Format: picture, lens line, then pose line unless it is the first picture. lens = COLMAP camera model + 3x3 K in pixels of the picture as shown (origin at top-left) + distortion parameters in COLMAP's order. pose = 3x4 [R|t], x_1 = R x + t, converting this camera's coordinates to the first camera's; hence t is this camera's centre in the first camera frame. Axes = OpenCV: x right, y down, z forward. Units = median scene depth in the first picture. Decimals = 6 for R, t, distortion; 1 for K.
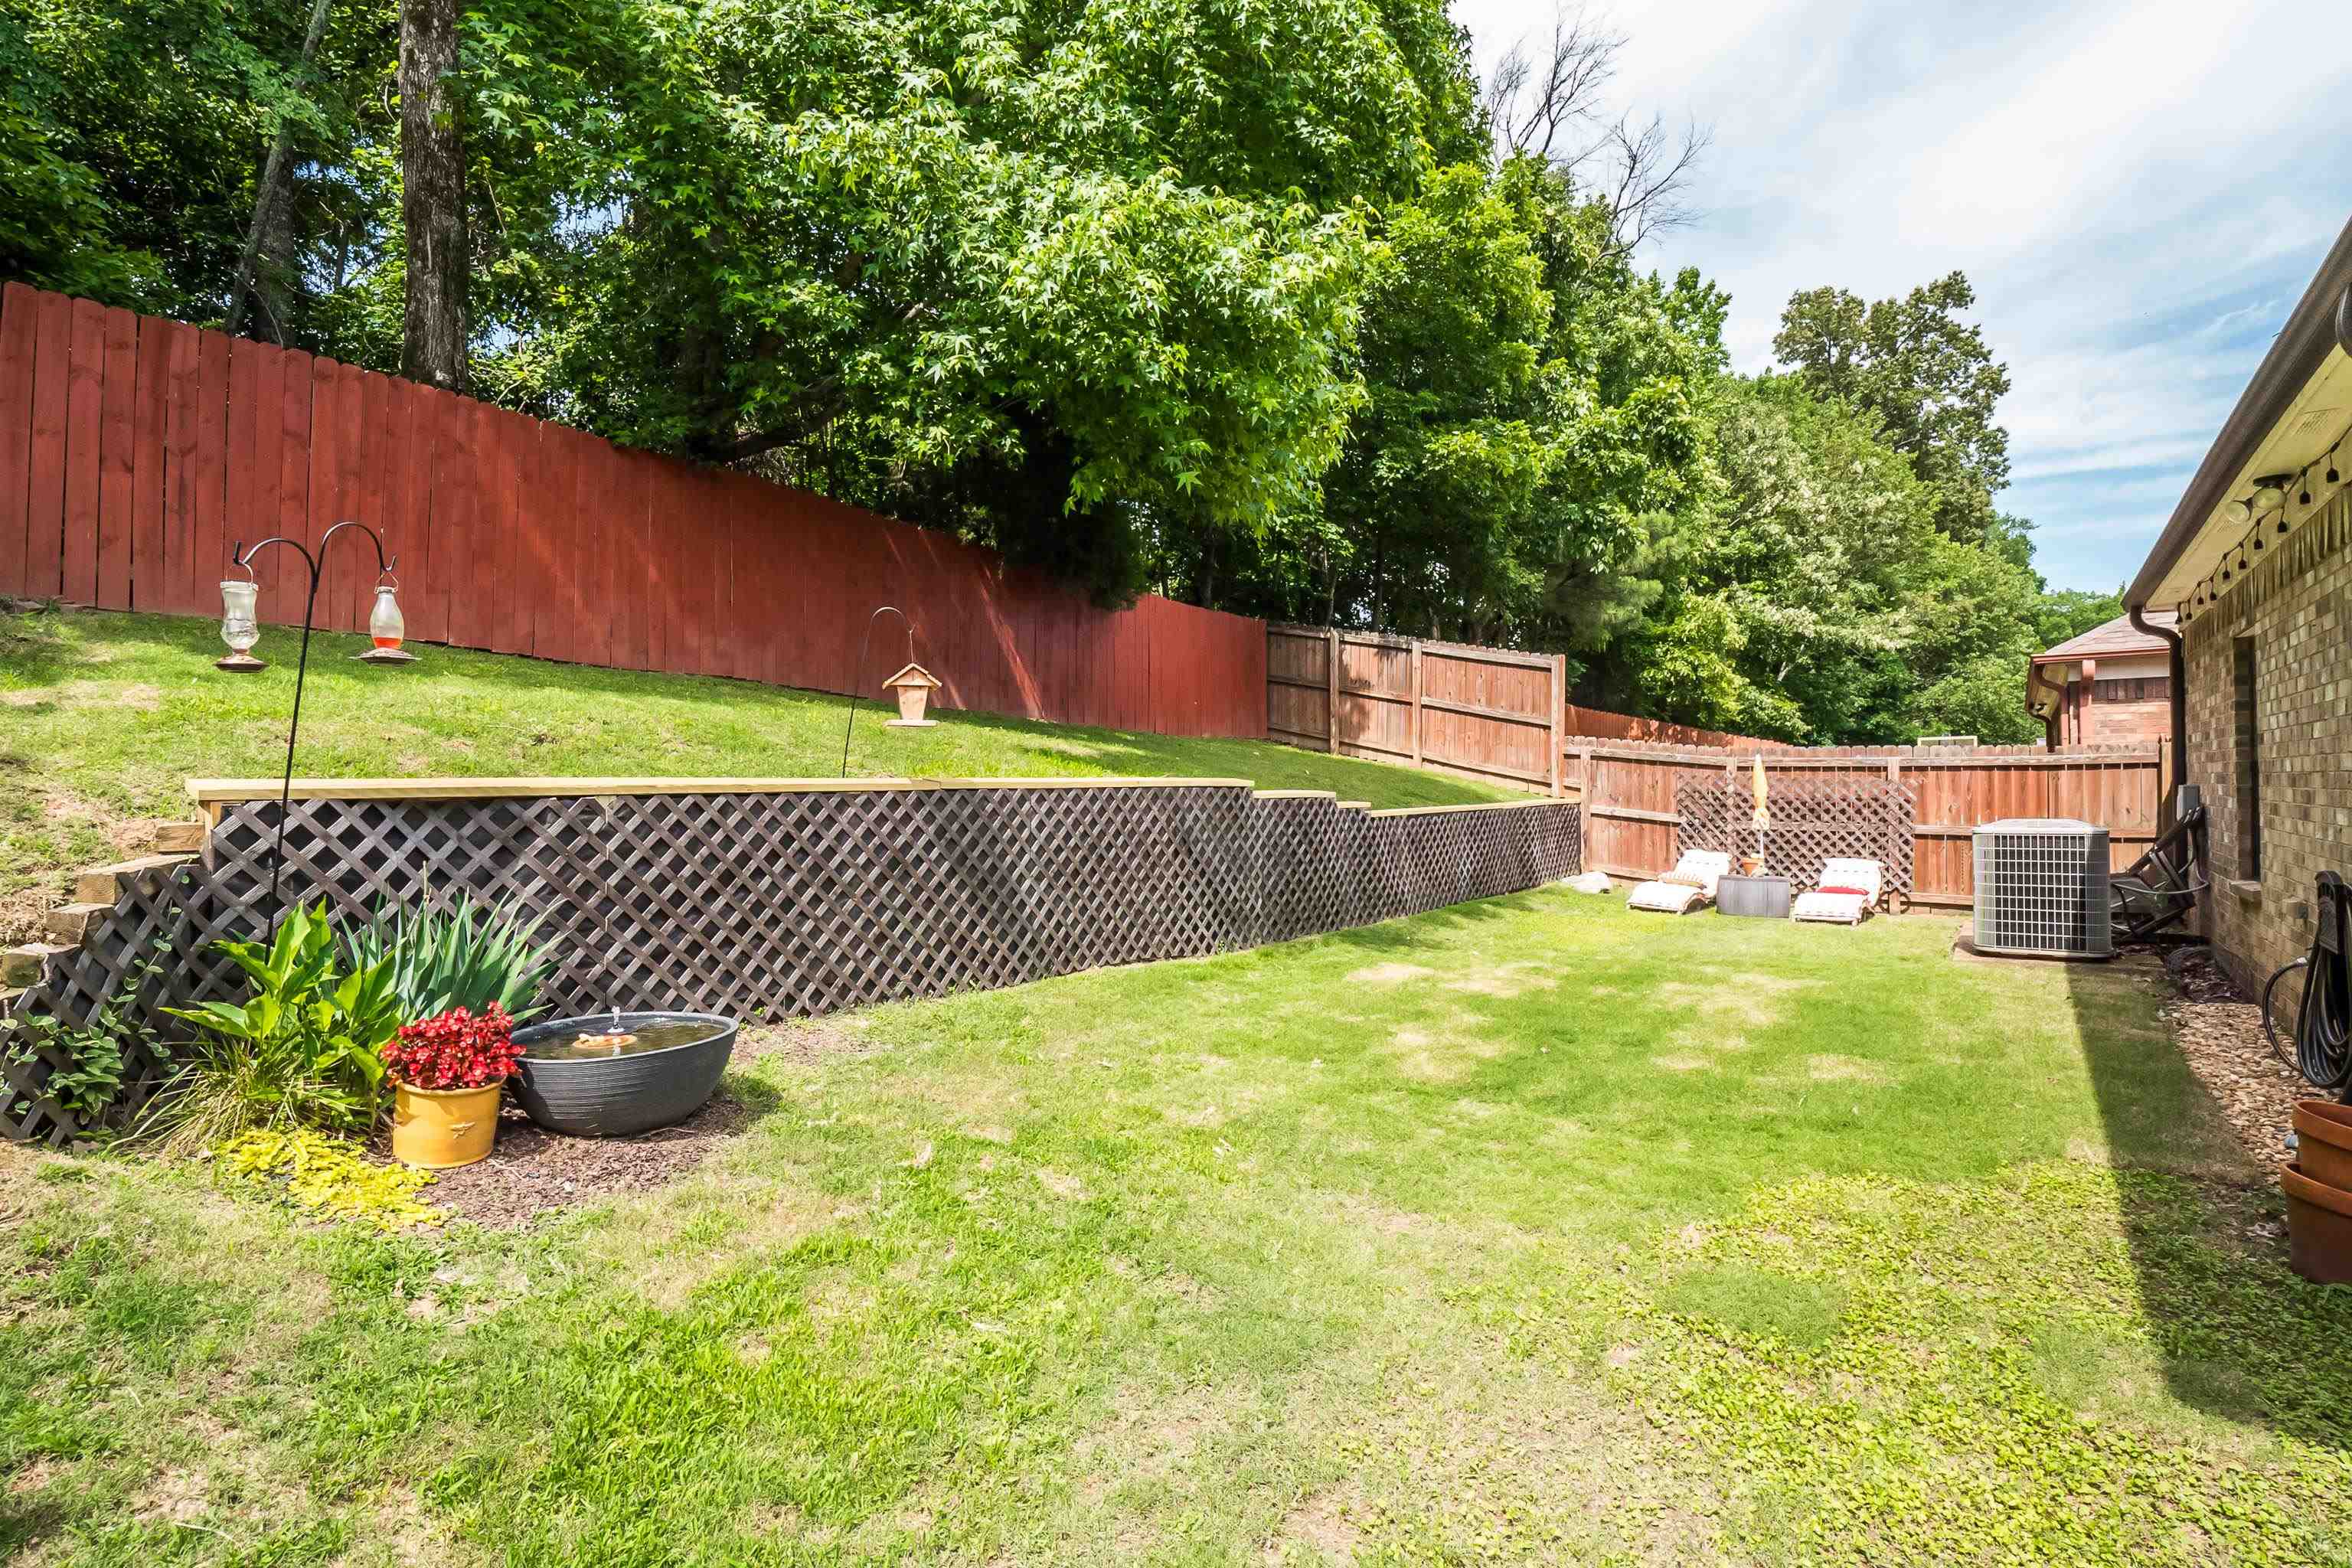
lens RADIAL K [[1115.4, 0, 1161.5], [0, 1115.4, 770.6], [0, 0, 1]] dist [-0.004840, -0.007202]
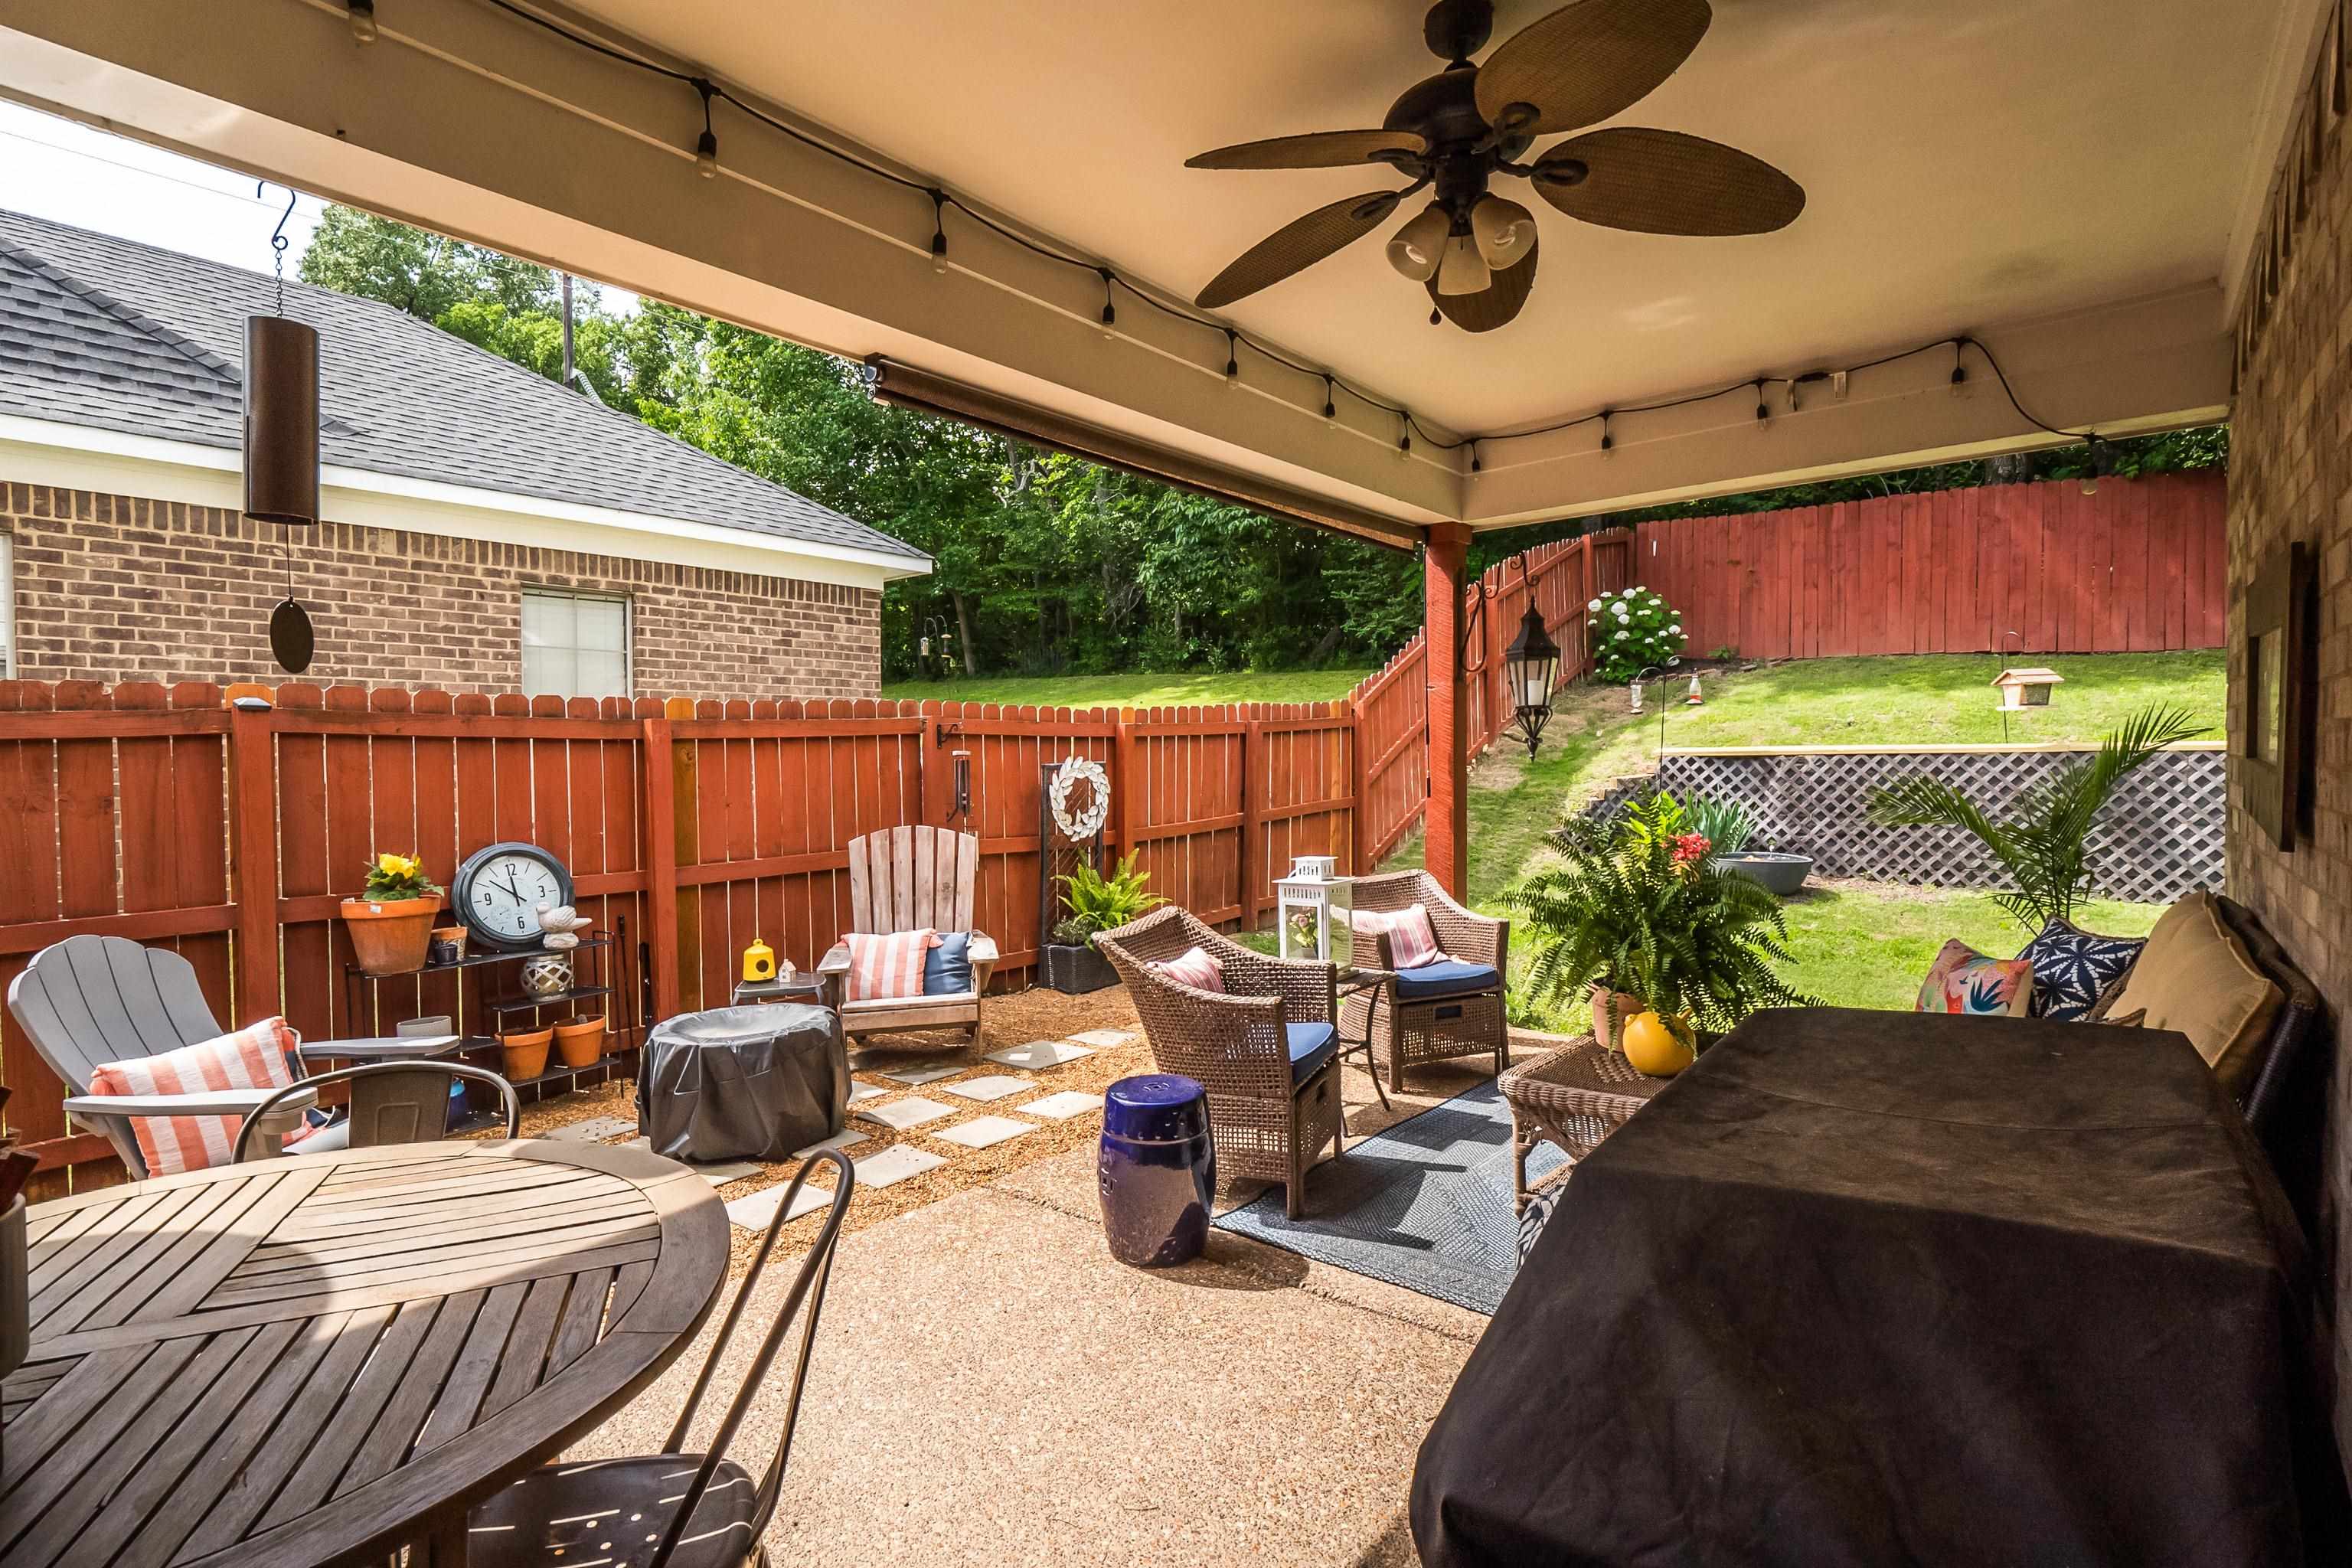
lens RADIAL K [[1115.4, 0, 1161.5], [0, 1115.4, 770.6], [0, 0, 1]] dist [-0.004840, -0.007202]
pose [[-0.058045, 0.024700, -0.998008, 1.482027], [0.025207, 0.999411, 0.023269, -0.024309], [0.997996, -0.023807, -0.058634, -0.080626]]
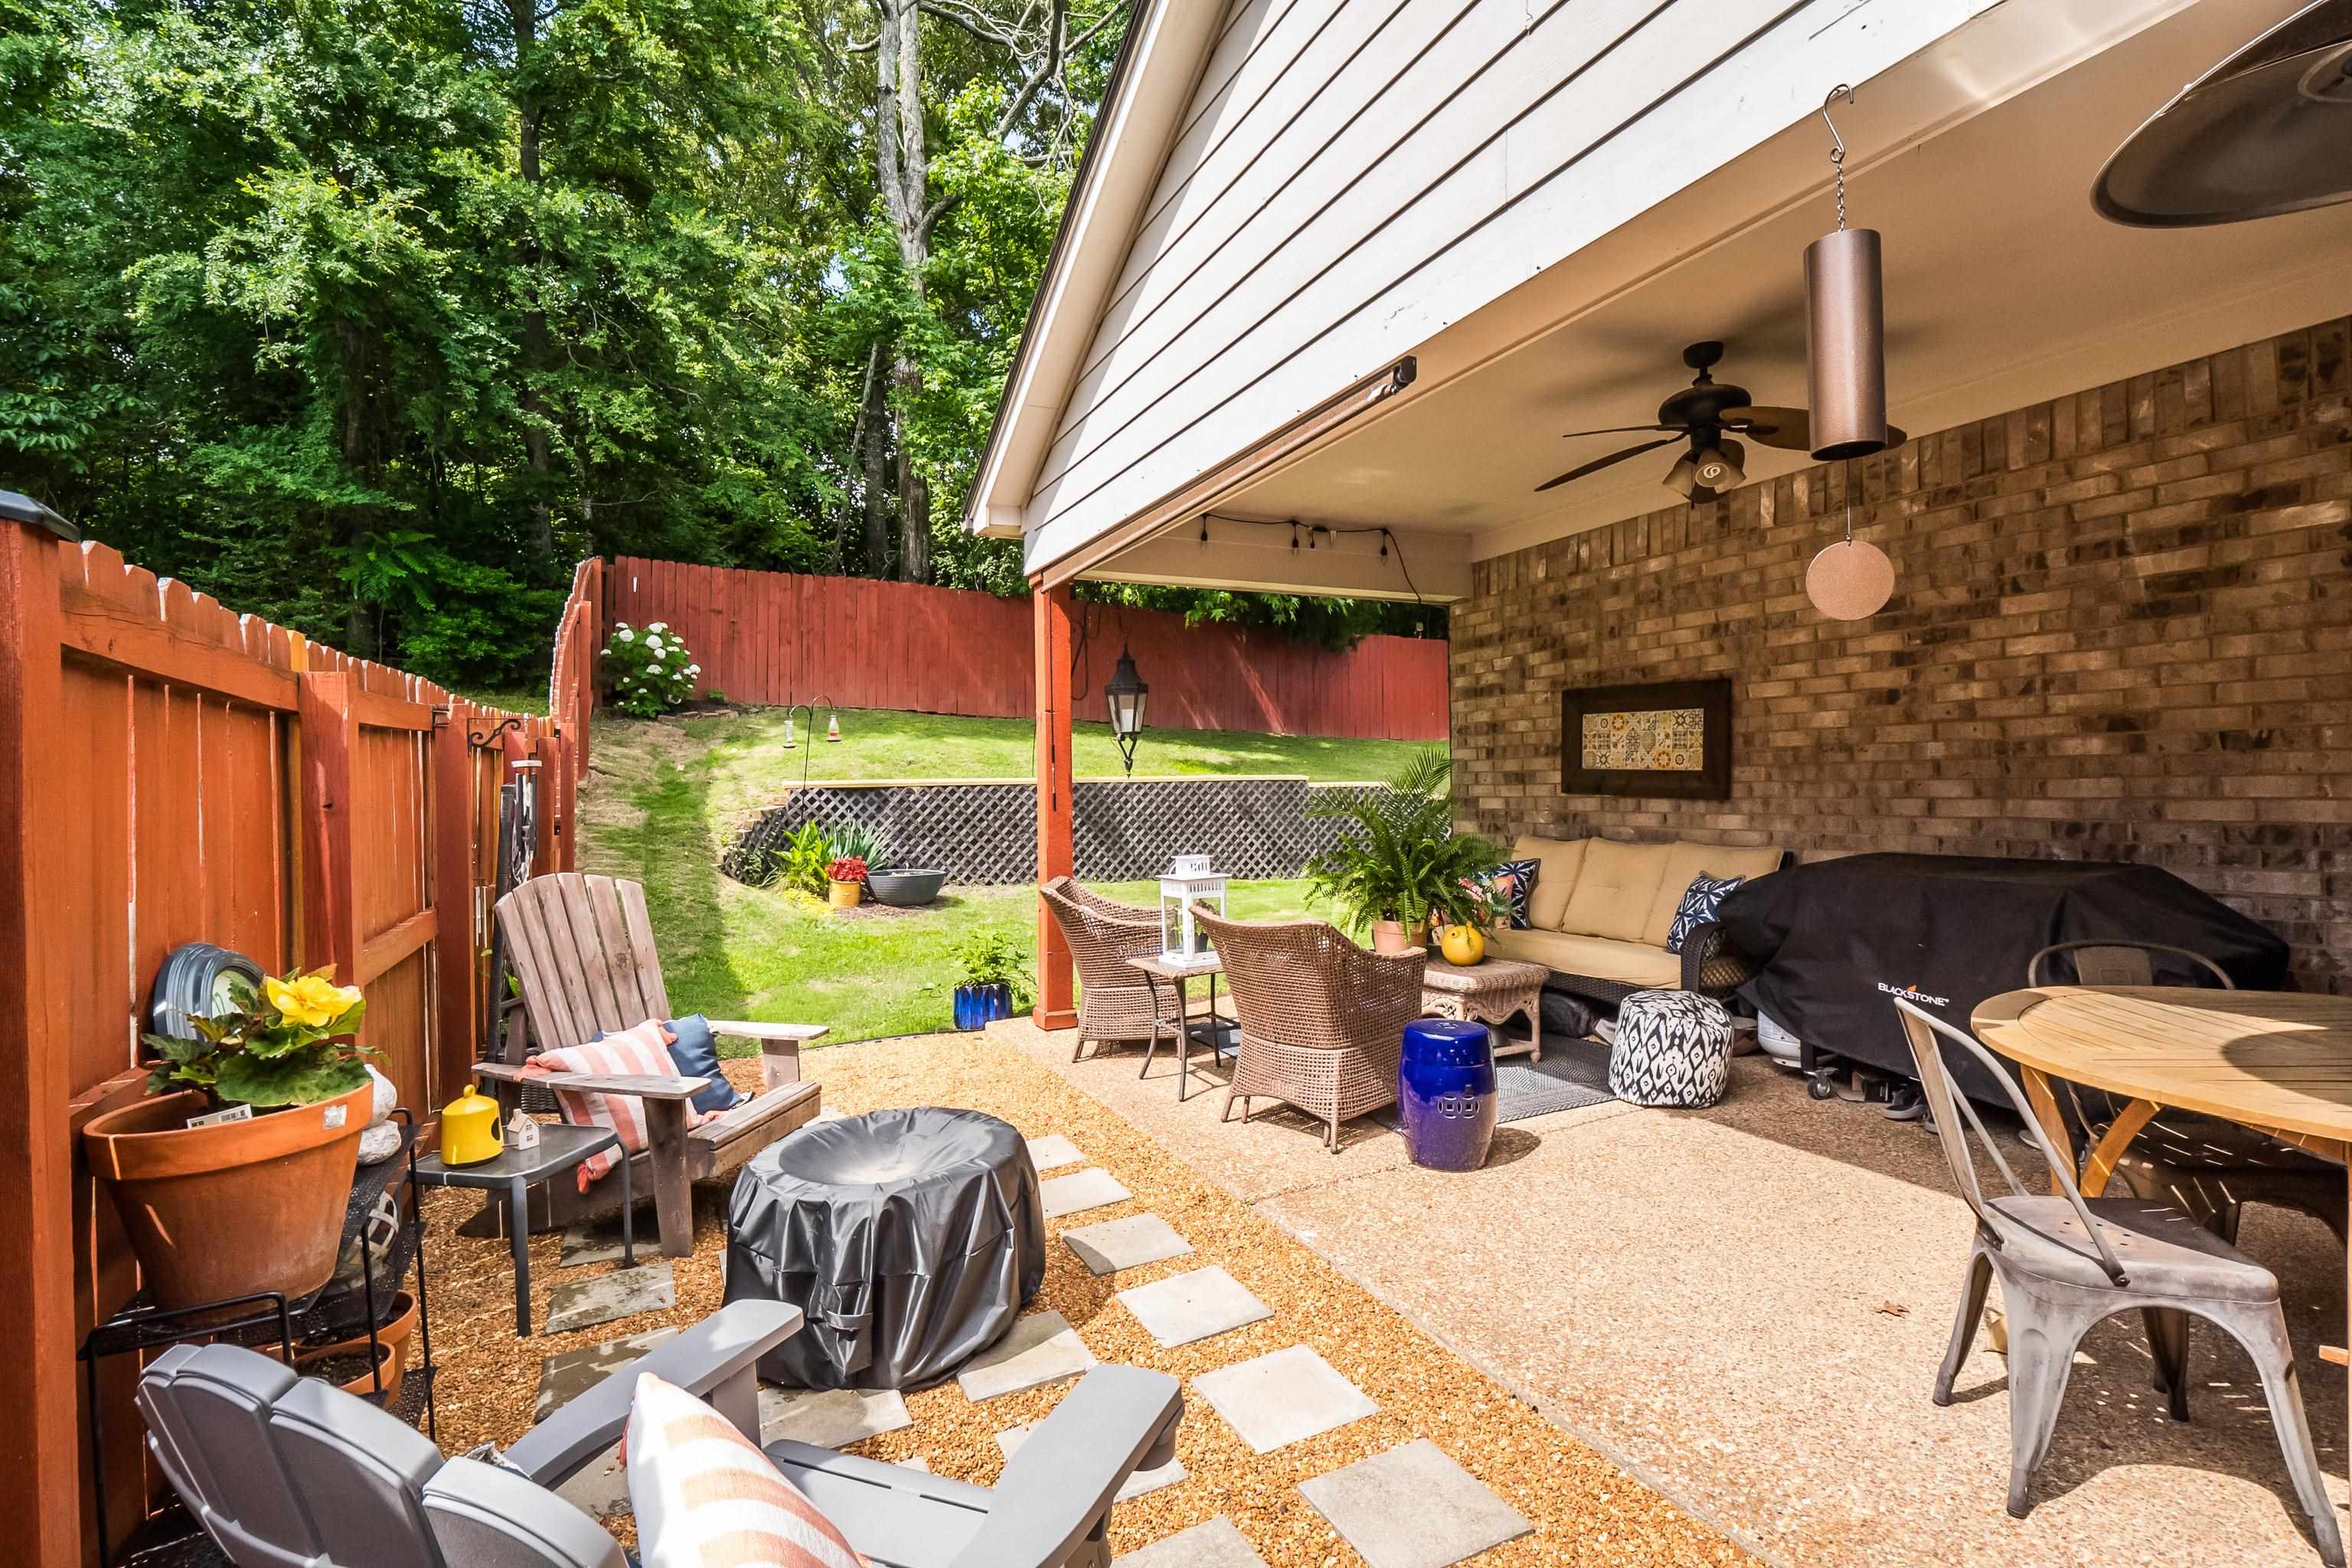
lens RADIAL K [[1115.4, 0, 1161.5], [0, 1115.4, 770.6], [0, 0, 1]] dist [-0.004840, -0.007202]
pose [[0.885251, -0.010171, -0.465003, 1.050137], [0.013189, 0.999908, 0.003238, -0.012629], [0.464928, -0.008999, 0.885303, -0.878501]]
